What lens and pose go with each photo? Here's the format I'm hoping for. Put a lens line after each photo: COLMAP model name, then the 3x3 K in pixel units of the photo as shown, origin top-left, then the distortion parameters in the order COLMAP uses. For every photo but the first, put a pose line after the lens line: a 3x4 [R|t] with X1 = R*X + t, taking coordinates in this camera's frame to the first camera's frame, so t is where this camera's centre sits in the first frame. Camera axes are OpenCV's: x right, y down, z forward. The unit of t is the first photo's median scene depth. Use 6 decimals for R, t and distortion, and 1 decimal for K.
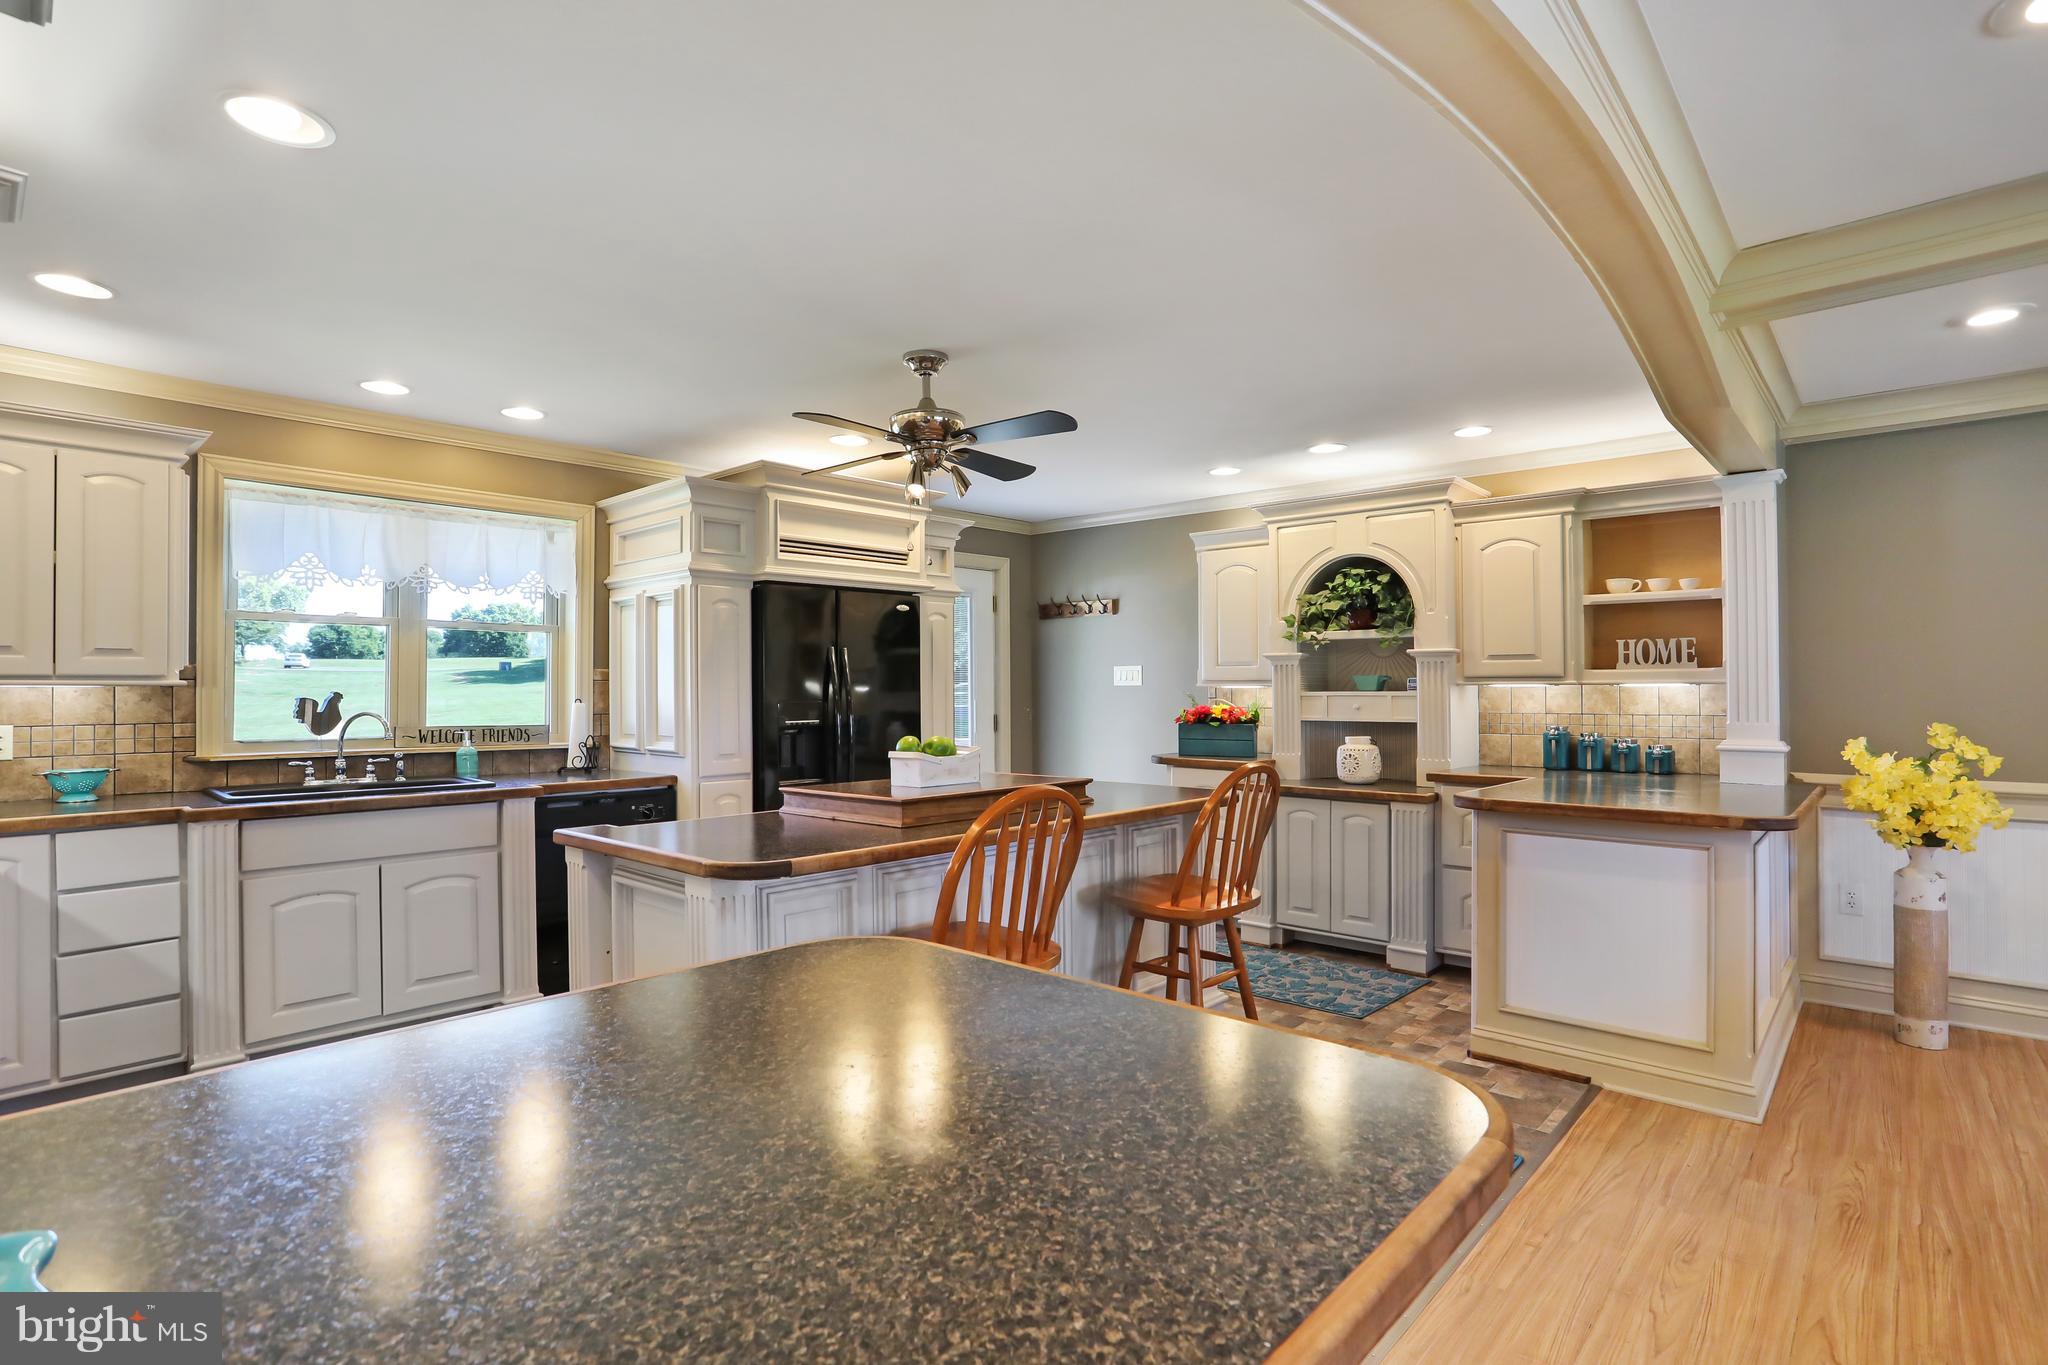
lens RADIAL K [[1012.5, 0, 1024.1], [0, 1012.5, 678.4], [0, 0, 1]] dist [-0.050940, 0.022637]
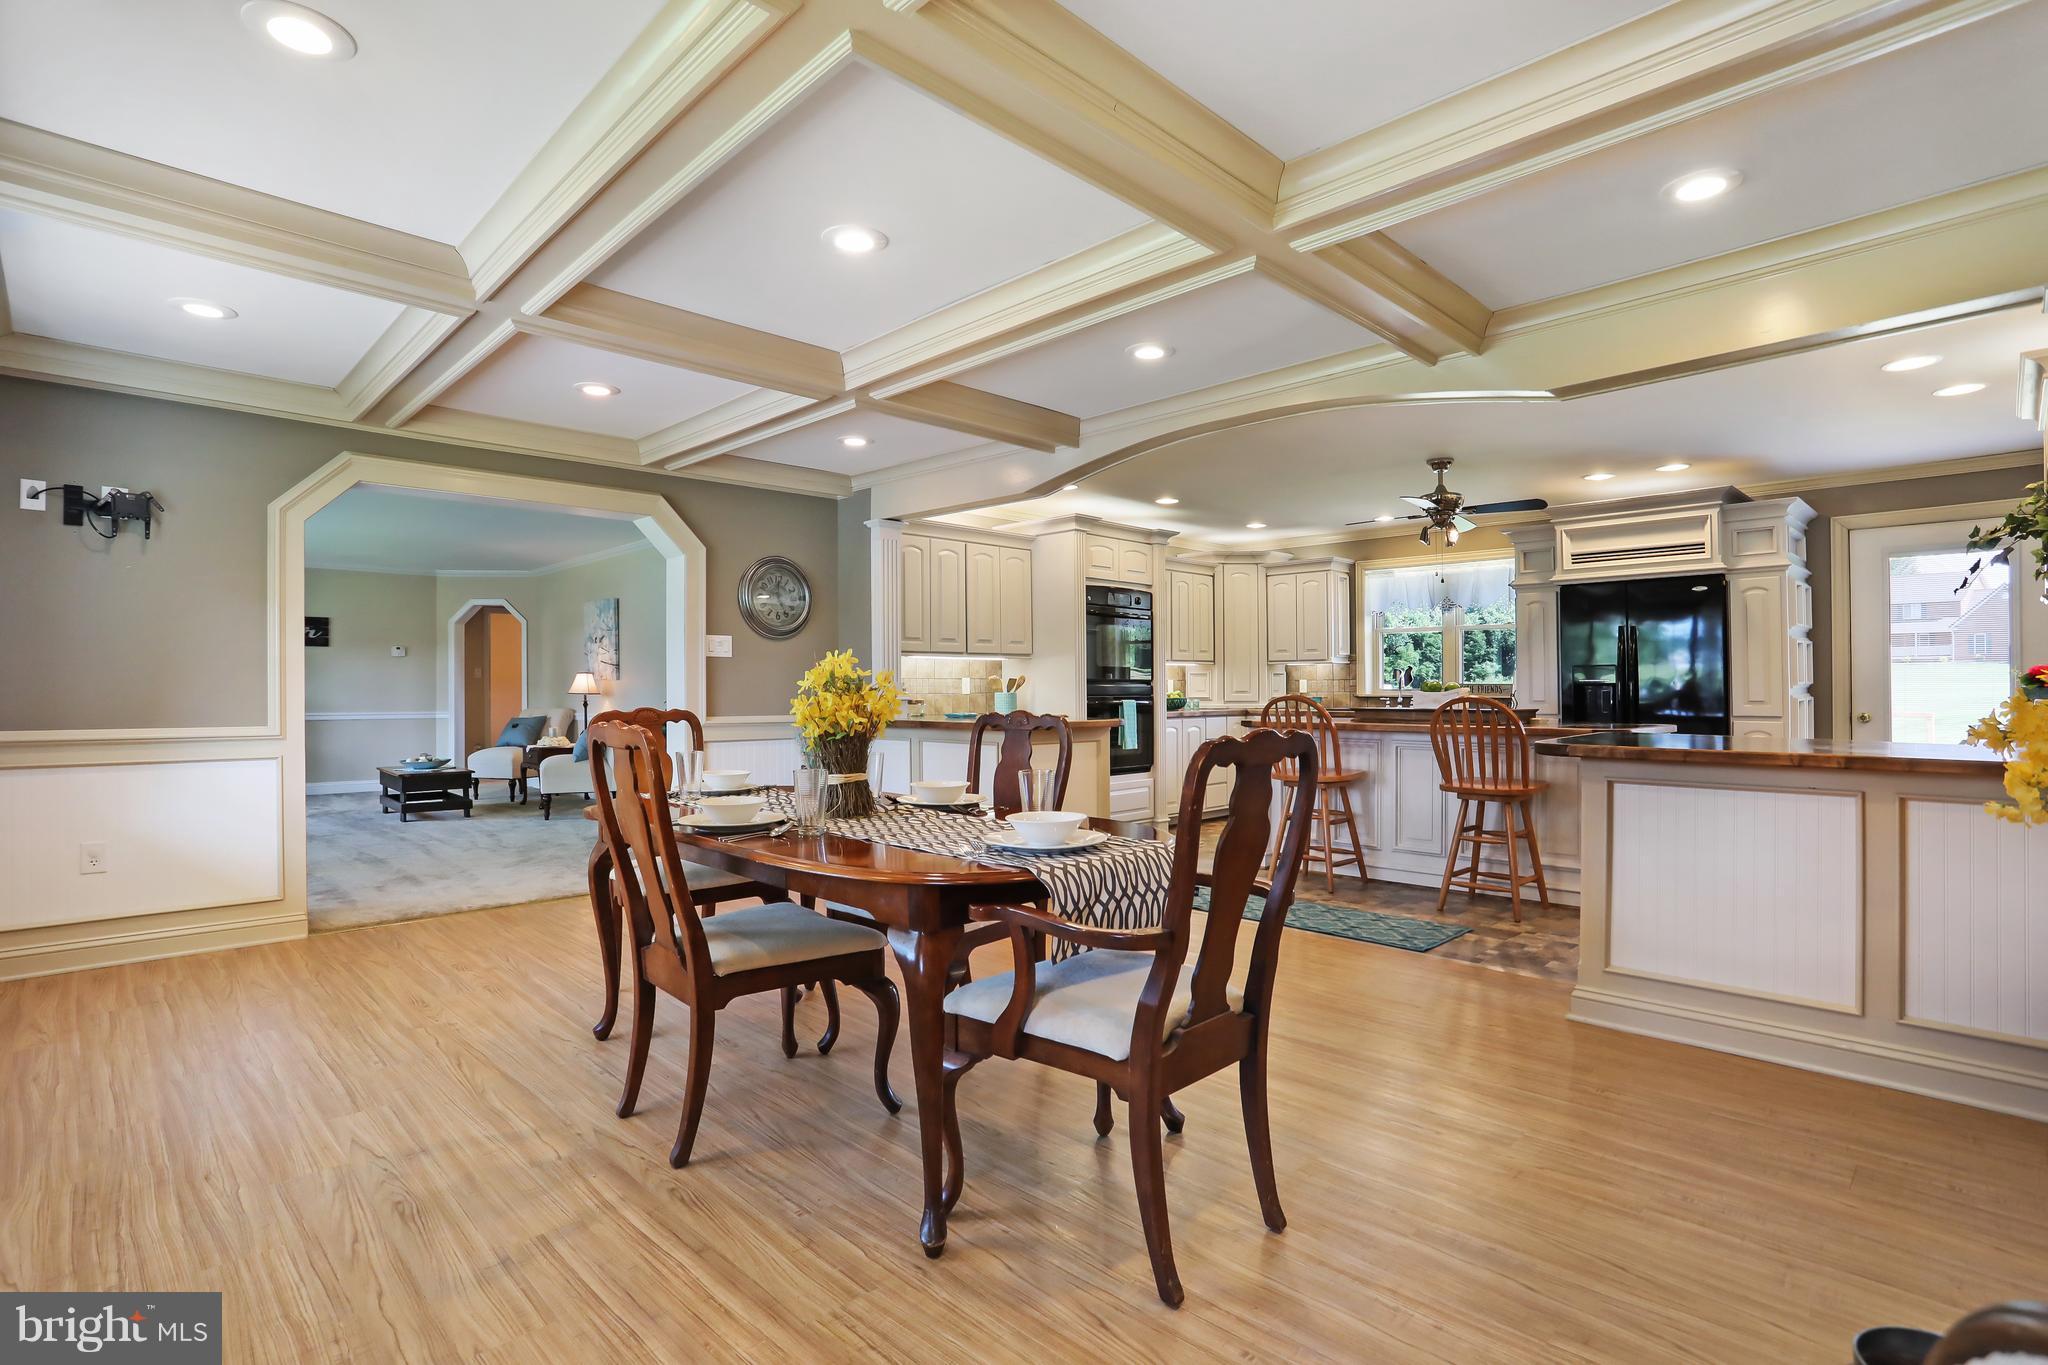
lens RADIAL K [[1012.5, 0, 1024.1], [0, 1012.5, 678.4], [0, 0, 1]] dist [-0.050940, 0.022637]
pose [[-0.064091, -0.008360, -0.997909, 1.253868], [0.012824, 0.999875, -0.009200, 0.042961], [0.997862, -0.013387, -0.063976, 0.304088]]
